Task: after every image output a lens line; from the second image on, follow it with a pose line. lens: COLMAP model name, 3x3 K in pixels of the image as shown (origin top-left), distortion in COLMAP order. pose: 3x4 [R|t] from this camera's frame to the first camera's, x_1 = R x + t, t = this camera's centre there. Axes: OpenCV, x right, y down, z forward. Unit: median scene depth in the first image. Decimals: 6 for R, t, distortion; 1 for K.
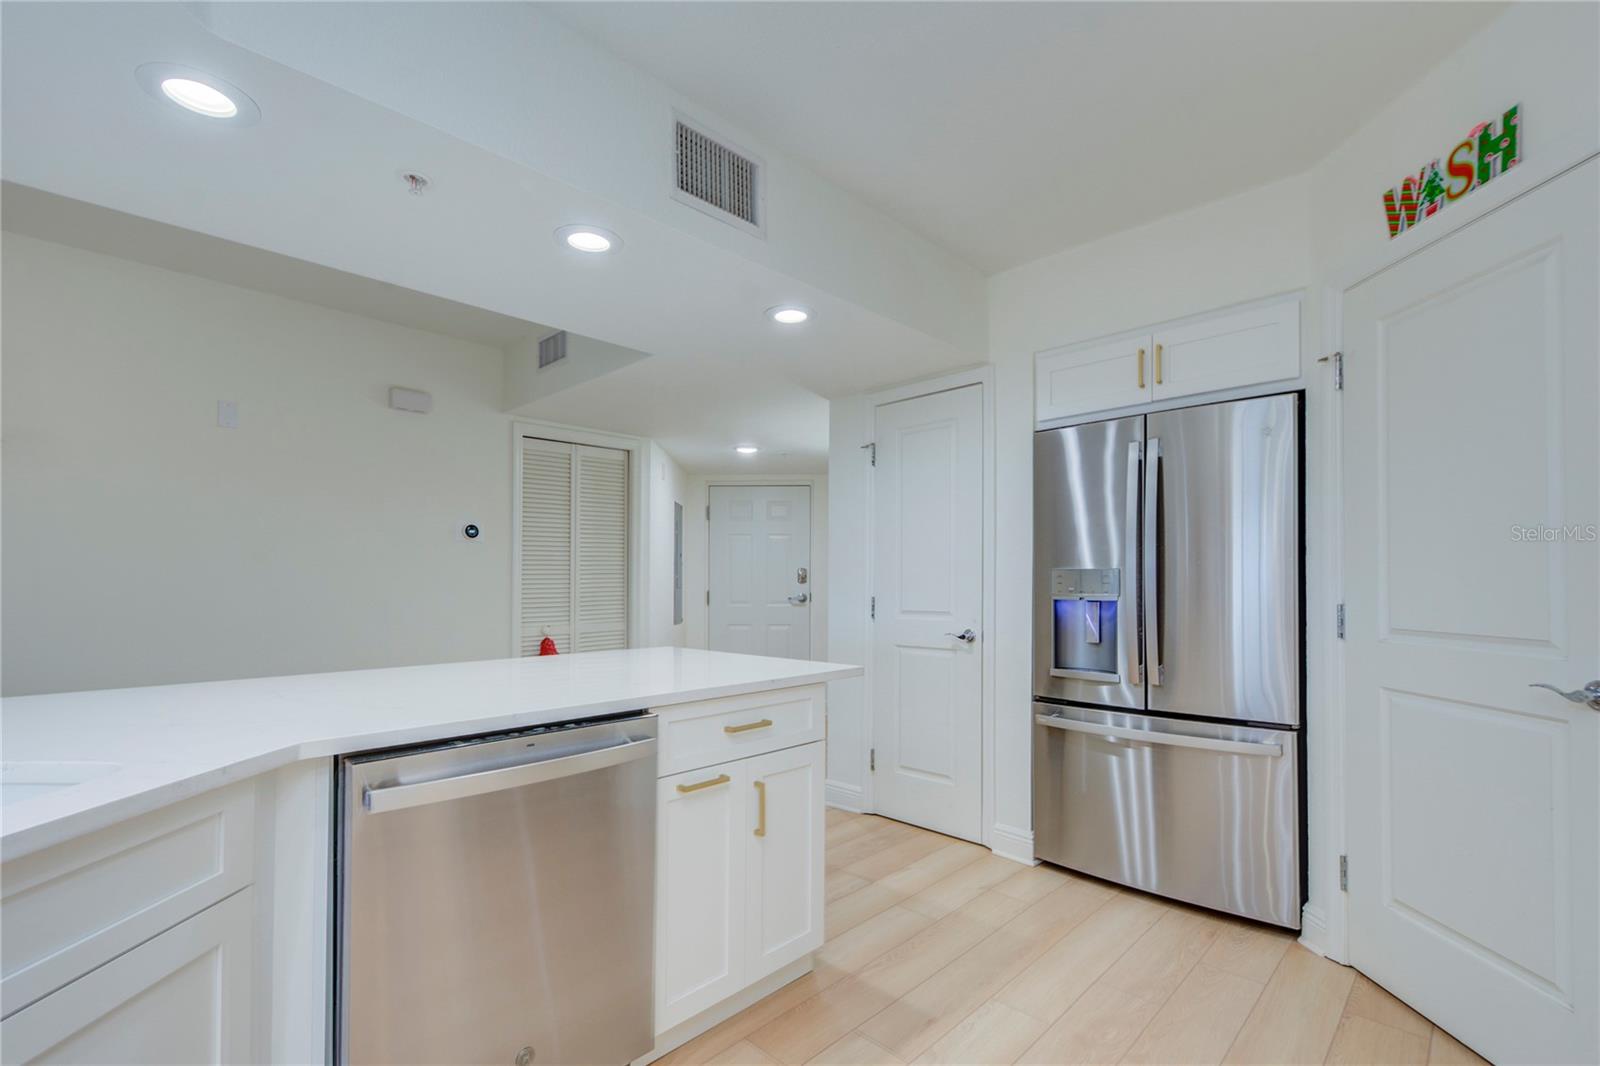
lens RADIAL K [[709.5, 0, 808.5], [0, 709.5, 586.8], [0, 0, 1]] dist [-0.000779, 0.000053]
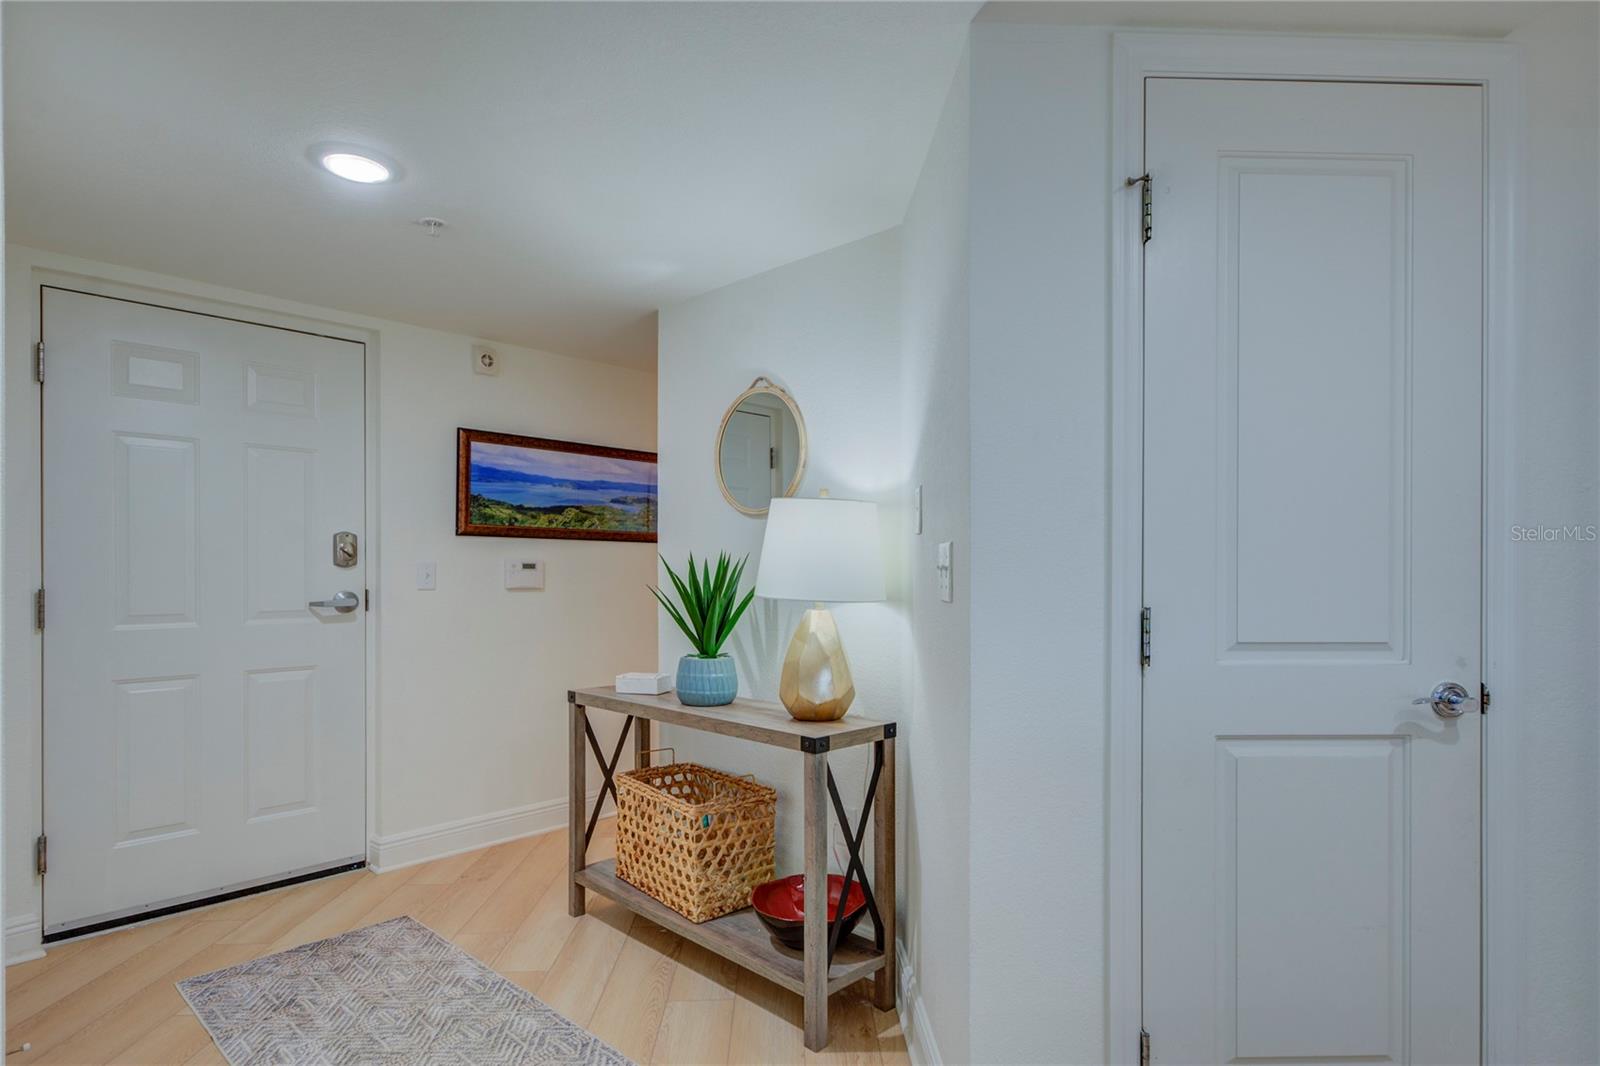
lens RADIAL K [[828.7, 0, 802.5], [0, 828.7, 576.3], [0, 0, 1]] dist [0.001758, 0.000025]
pose [[0.682909, -0.005349, 0.730484, -0.271620], [0.001007, 0.999979, 0.006381, -0.003389], [-0.730503, -0.003622, 0.682900, 0.694541]]
